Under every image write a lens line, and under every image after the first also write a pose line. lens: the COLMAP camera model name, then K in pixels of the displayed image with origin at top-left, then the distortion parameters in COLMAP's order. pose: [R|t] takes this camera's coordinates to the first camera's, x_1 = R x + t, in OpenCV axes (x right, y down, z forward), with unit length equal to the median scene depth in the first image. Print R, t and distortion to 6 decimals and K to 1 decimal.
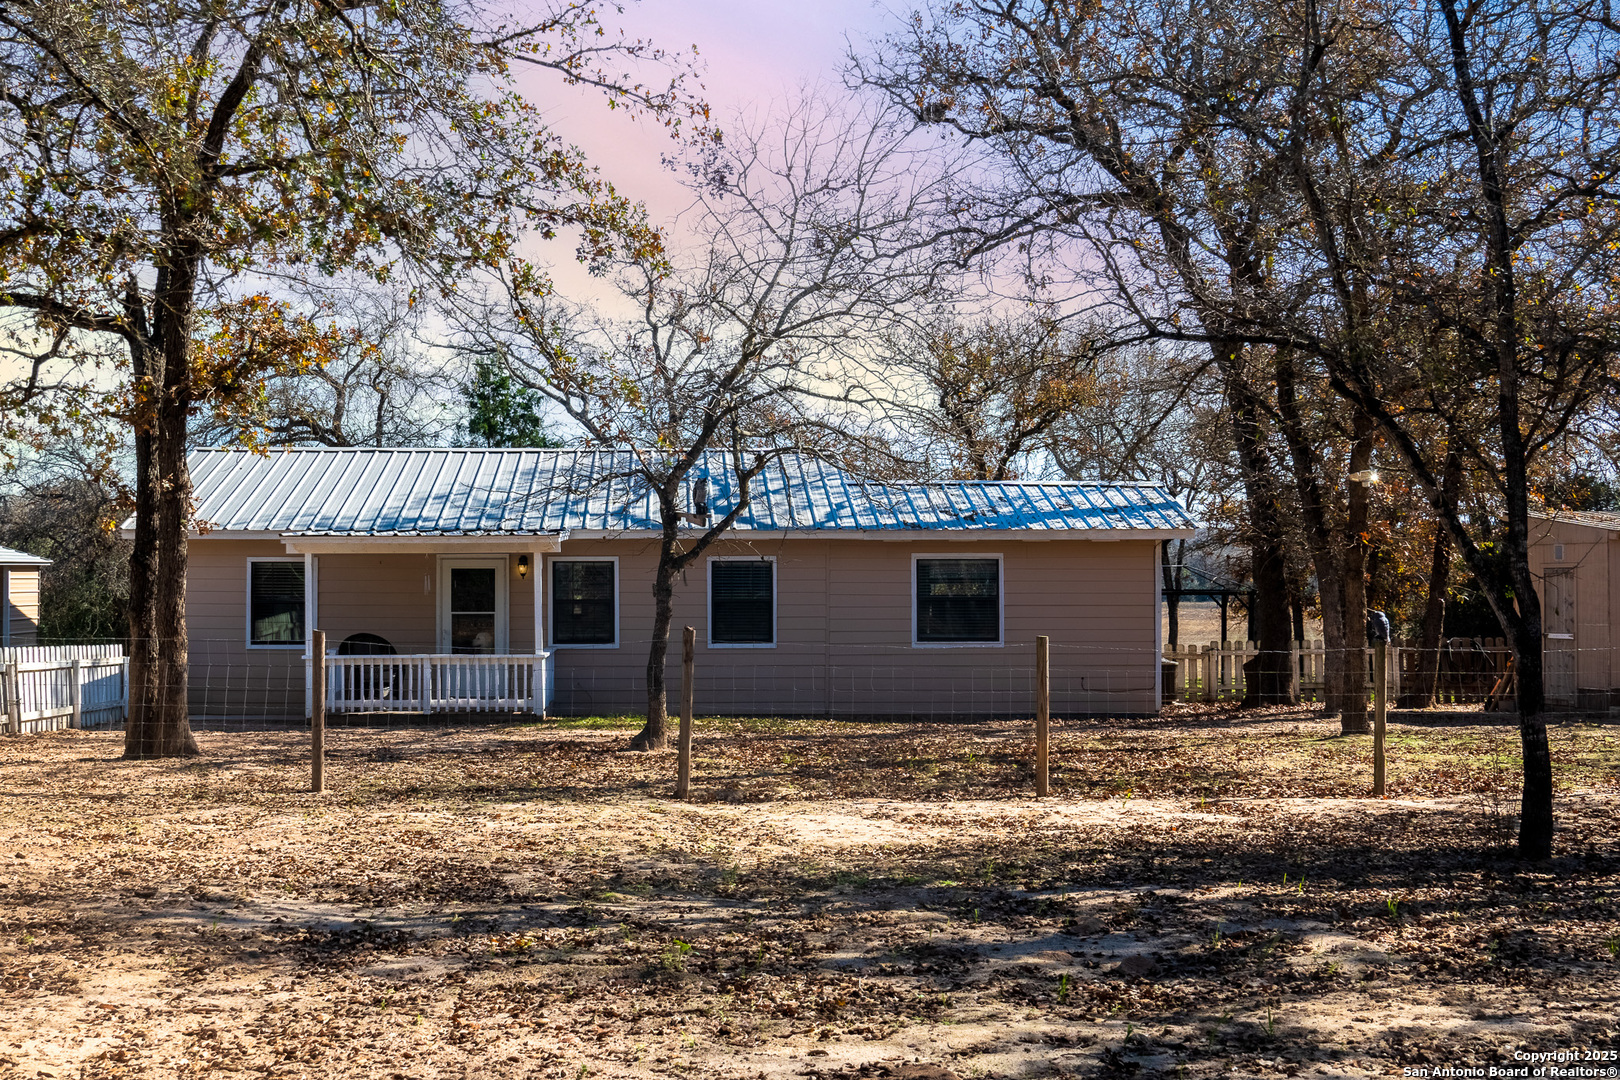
lens RADIAL K [[1689.2, 0, 810.0], [0, 1689.2, 540.0], [0, 0, 1]] dist [-0.003547, -0.000087]
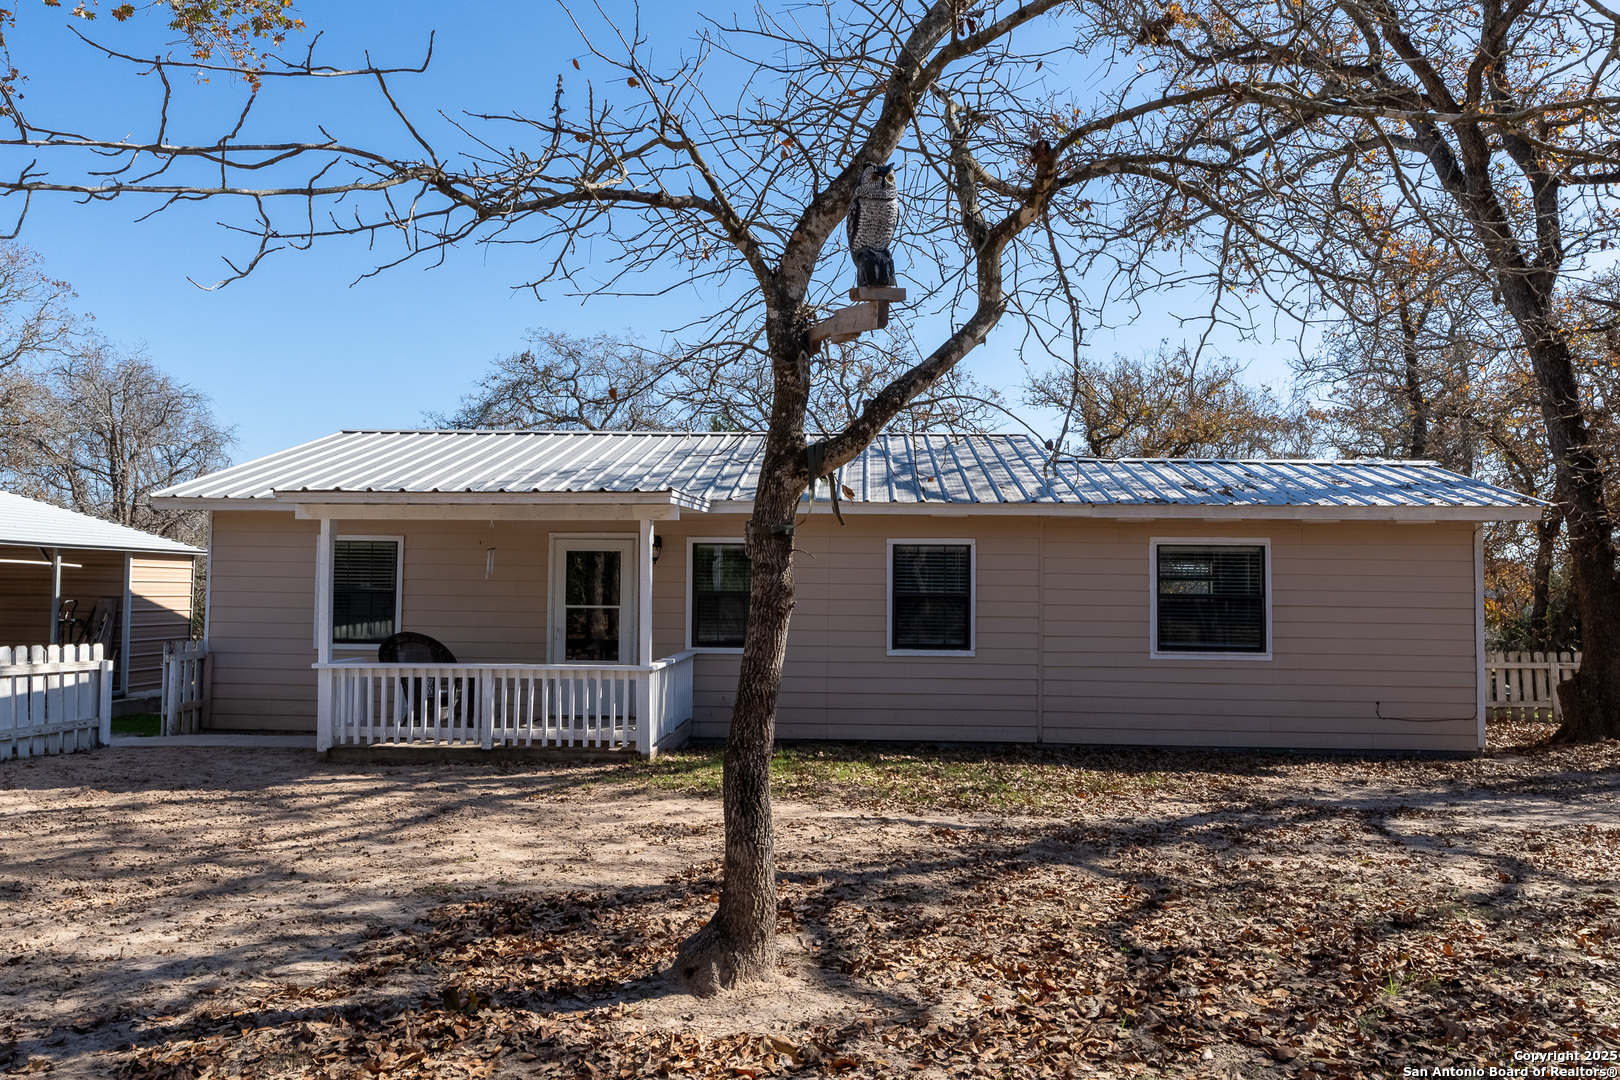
lens RADIAL K [[1124.4, 0, 810.0], [0, 1124.4, 540.0], [0, 0, 1]] dist [0.003565, 0.001854]
pose [[0.991642, 0.002875, -0.128988, -0.028783], [-0.006020, 0.999694, -0.023995, 0.022233], [0.128880, 0.024571, 0.991356, 0.463379]]
